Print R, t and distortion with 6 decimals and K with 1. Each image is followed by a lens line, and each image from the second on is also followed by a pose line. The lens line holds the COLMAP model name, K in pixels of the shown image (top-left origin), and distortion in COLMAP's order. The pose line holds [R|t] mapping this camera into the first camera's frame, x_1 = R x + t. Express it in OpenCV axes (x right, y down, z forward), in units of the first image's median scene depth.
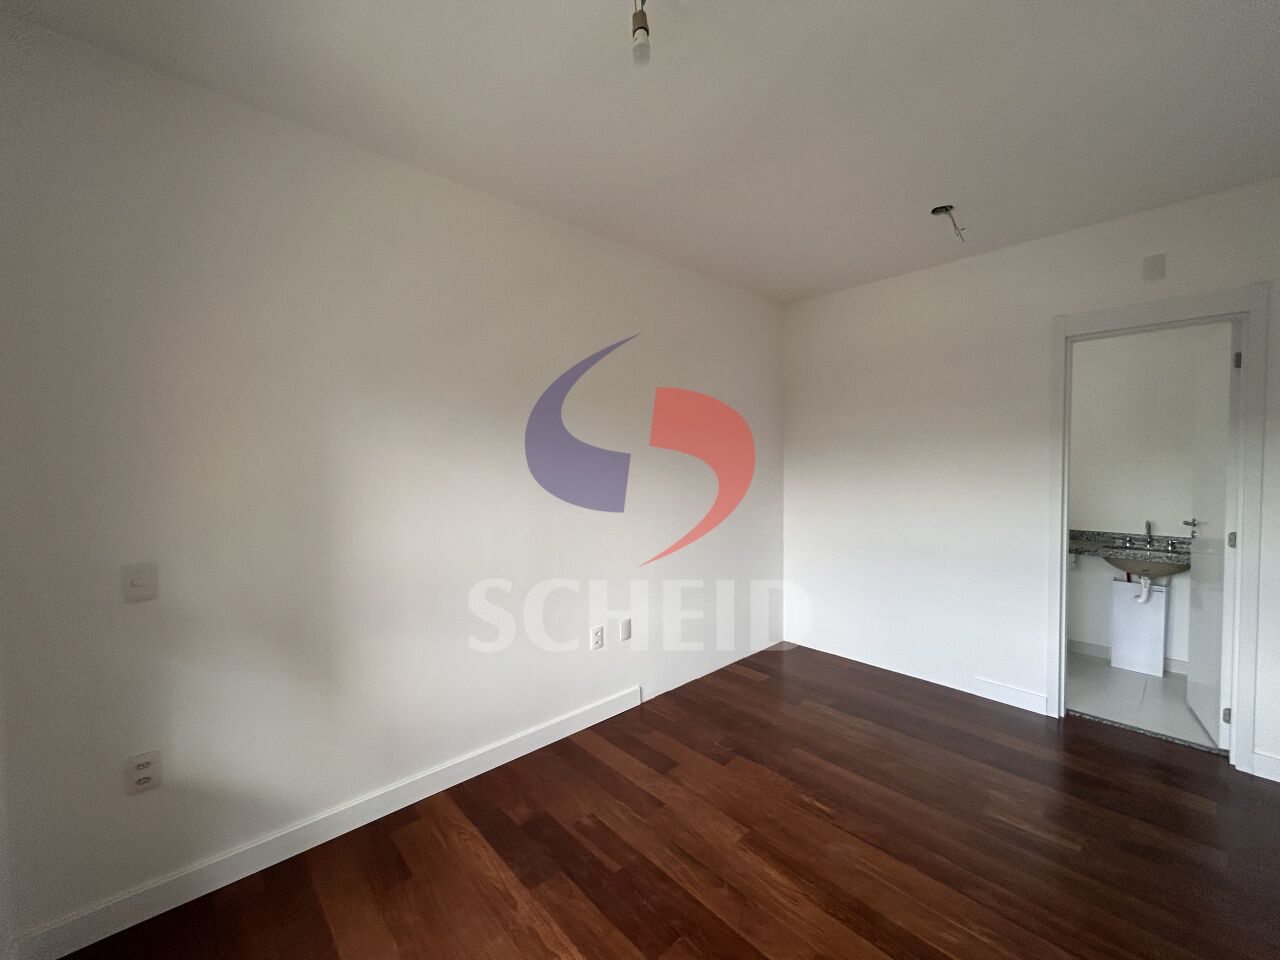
lens RADIAL K [[515.3, 0, 640.0], [0, 515.3, 480.0], [0, 0, 1]] dist [-0.001476, 0.000357]
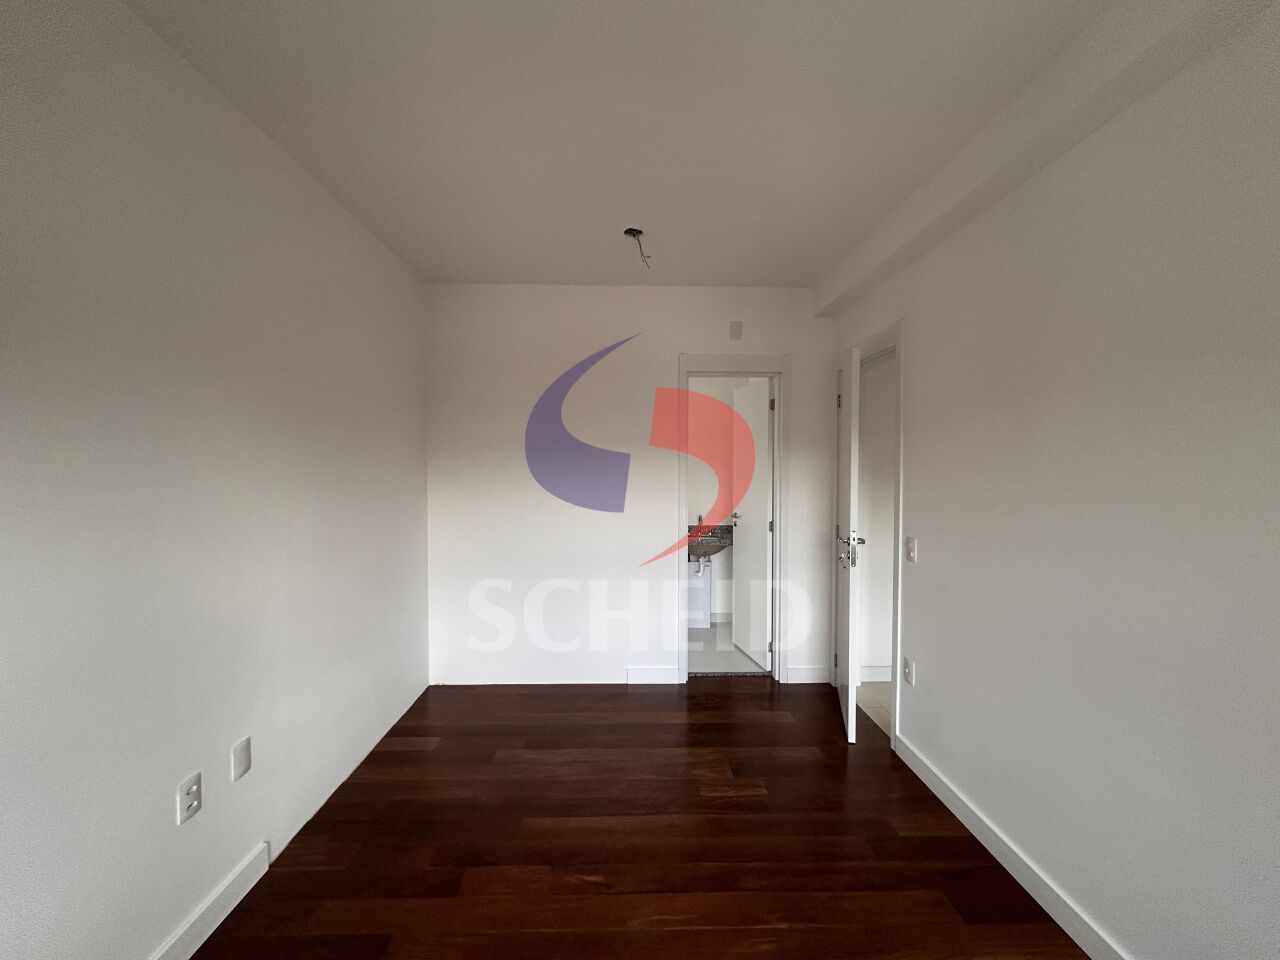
lens RADIAL K [[515.3, 0, 640.0], [0, 515.3, 480.0], [0, 0, 1]] dist [-0.001476, 0.000357]
pose [[0.658648, -0.013902, 0.752323, -0.192014], [0.019106, 0.999816, 0.001747, -0.024897], [-0.752208, 0.013223, 0.658792, 0.303901]]
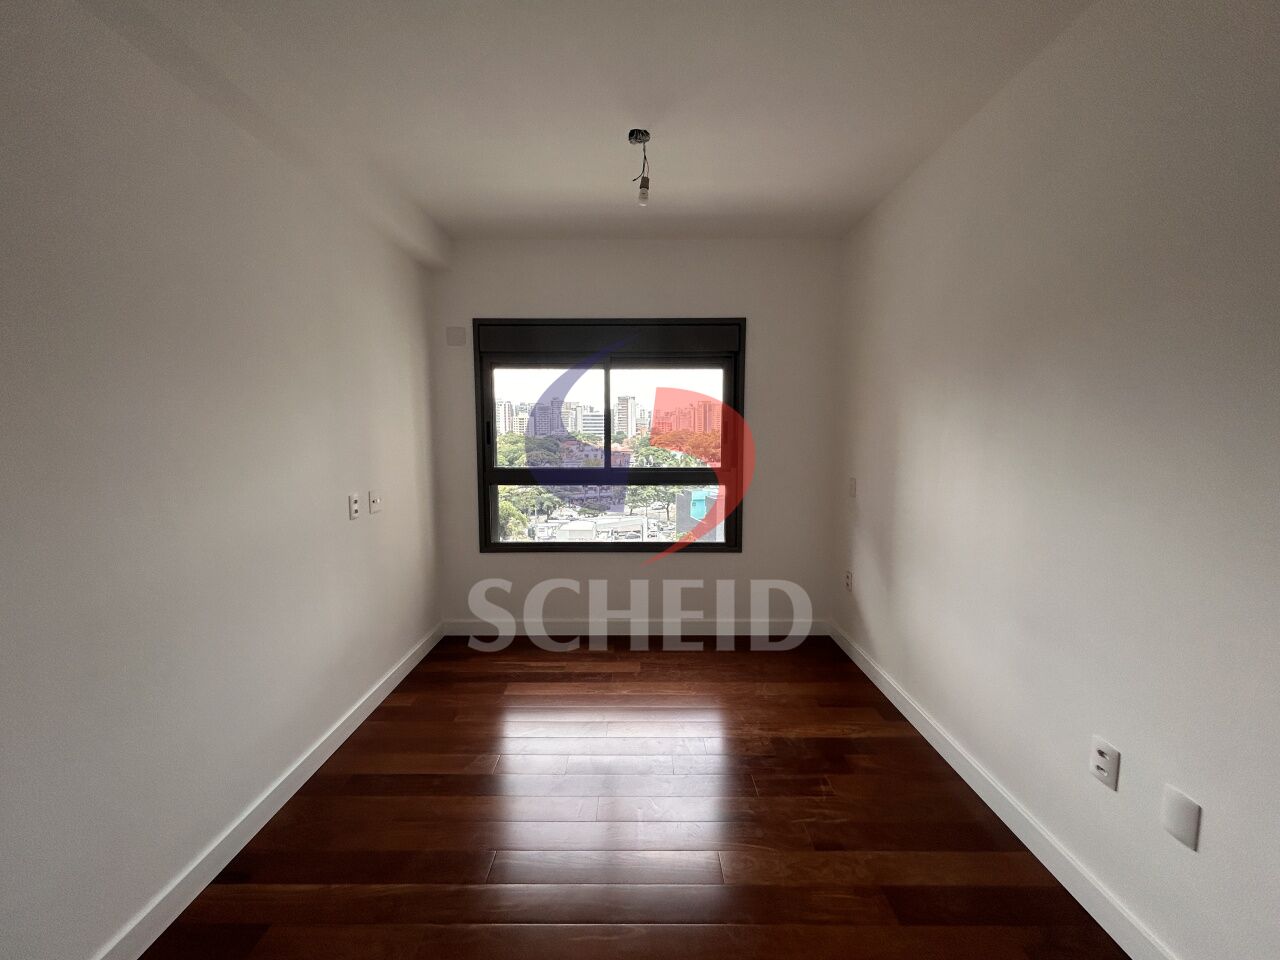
lens RADIAL K [[515.3, 0, 640.0], [0, 515.3, 480.0], [0, 0, 1]] dist [-0.001476, 0.000357]
pose [[-0.688706, 0.059197, -0.722620, 0.647730], [-0.020267, 0.994700, 0.100802, -0.013923], [0.724758, 0.084068, -0.683856, 1.083972]]
